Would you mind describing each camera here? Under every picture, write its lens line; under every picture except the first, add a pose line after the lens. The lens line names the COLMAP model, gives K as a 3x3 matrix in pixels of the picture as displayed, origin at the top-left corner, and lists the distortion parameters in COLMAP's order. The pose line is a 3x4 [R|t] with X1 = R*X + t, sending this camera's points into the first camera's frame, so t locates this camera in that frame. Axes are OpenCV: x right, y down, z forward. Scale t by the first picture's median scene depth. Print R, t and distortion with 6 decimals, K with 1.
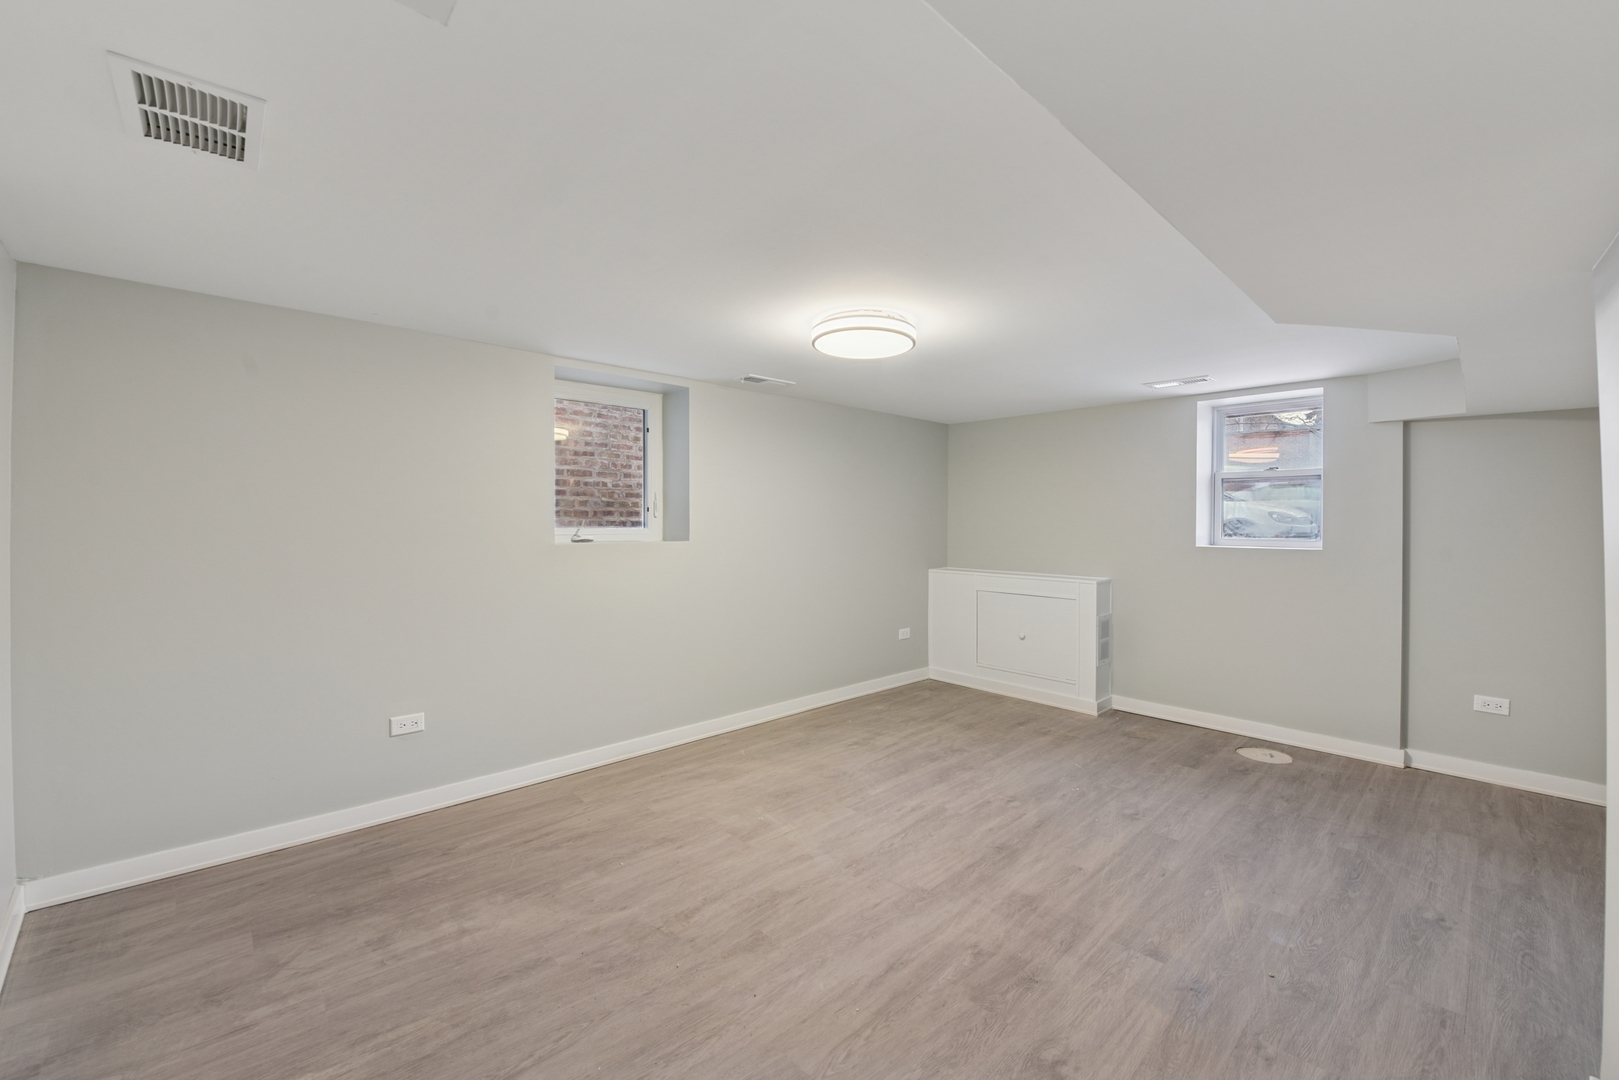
lens RADIAL K [[649.1, 0, 811.9], [0, 649.1, 524.6], [0, 0, 1]] dist [-0.016934, -0.000784]
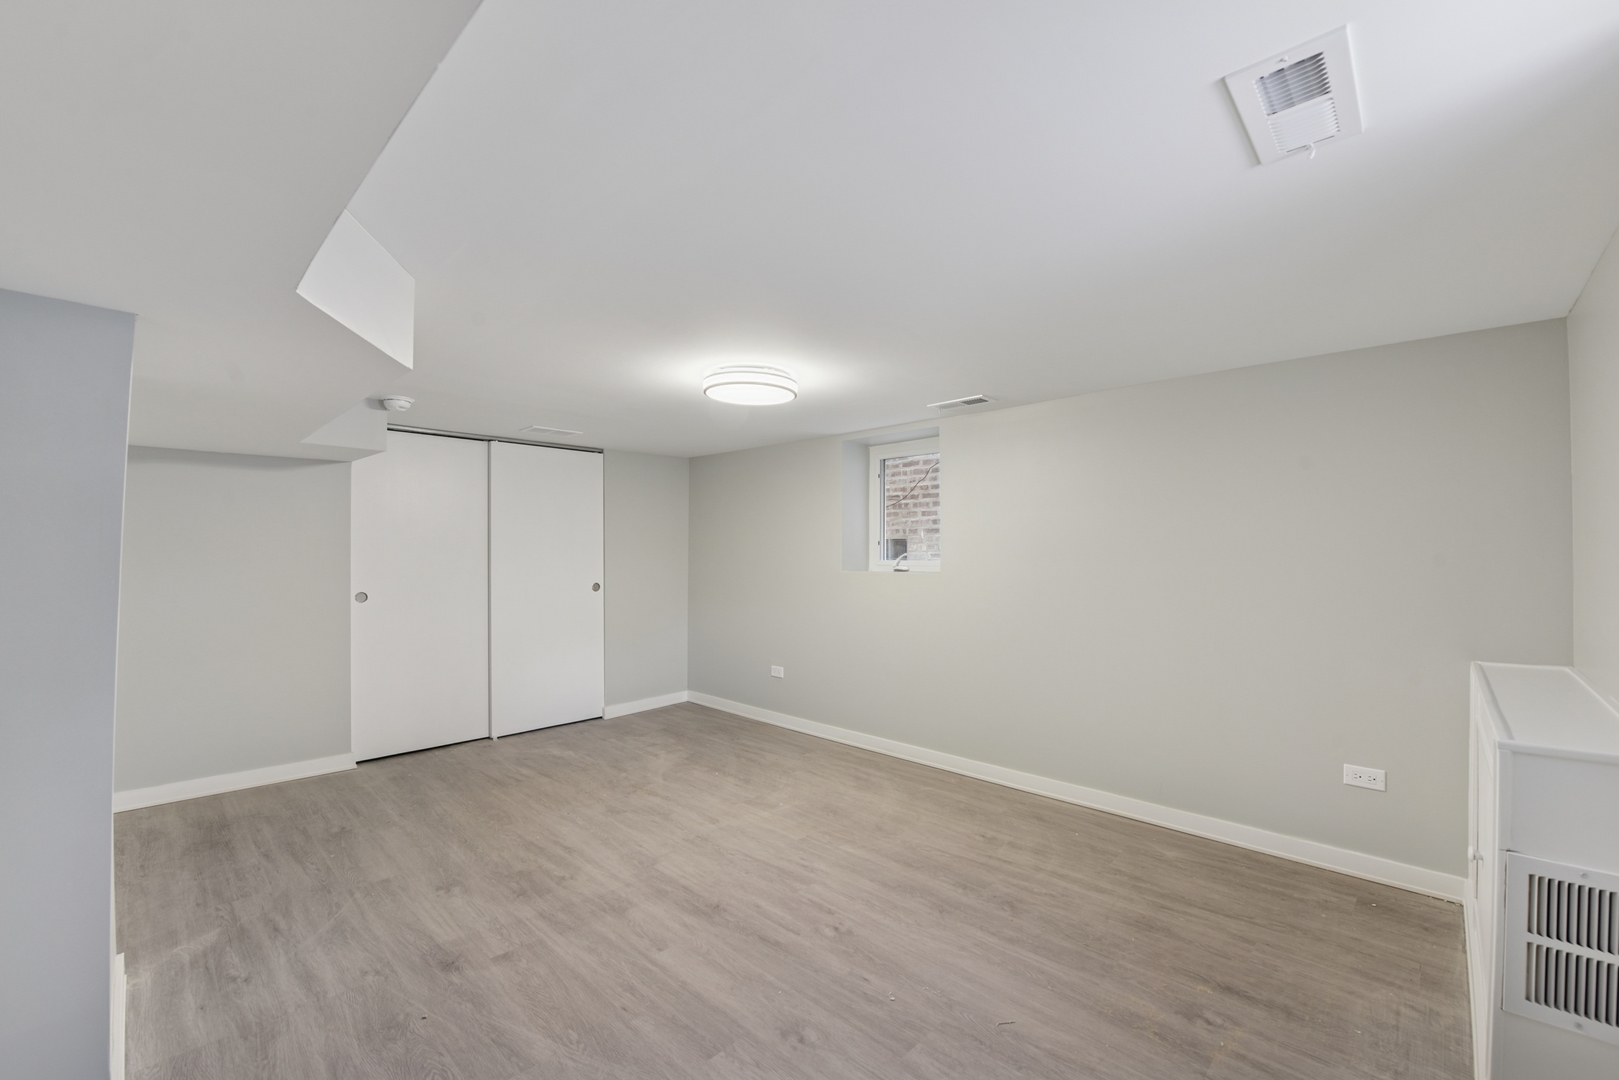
lens RADIAL K [[649.1, 0, 811.9], [0, 649.1, 524.6], [0, 0, 1]] dist [-0.016934, -0.000784]
pose [[0.065176, -0.046109, -0.996808, 1.173809], [-0.008379, 0.998871, -0.046753, -0.004175], [0.997839, 0.011400, 0.064716, 1.008228]]
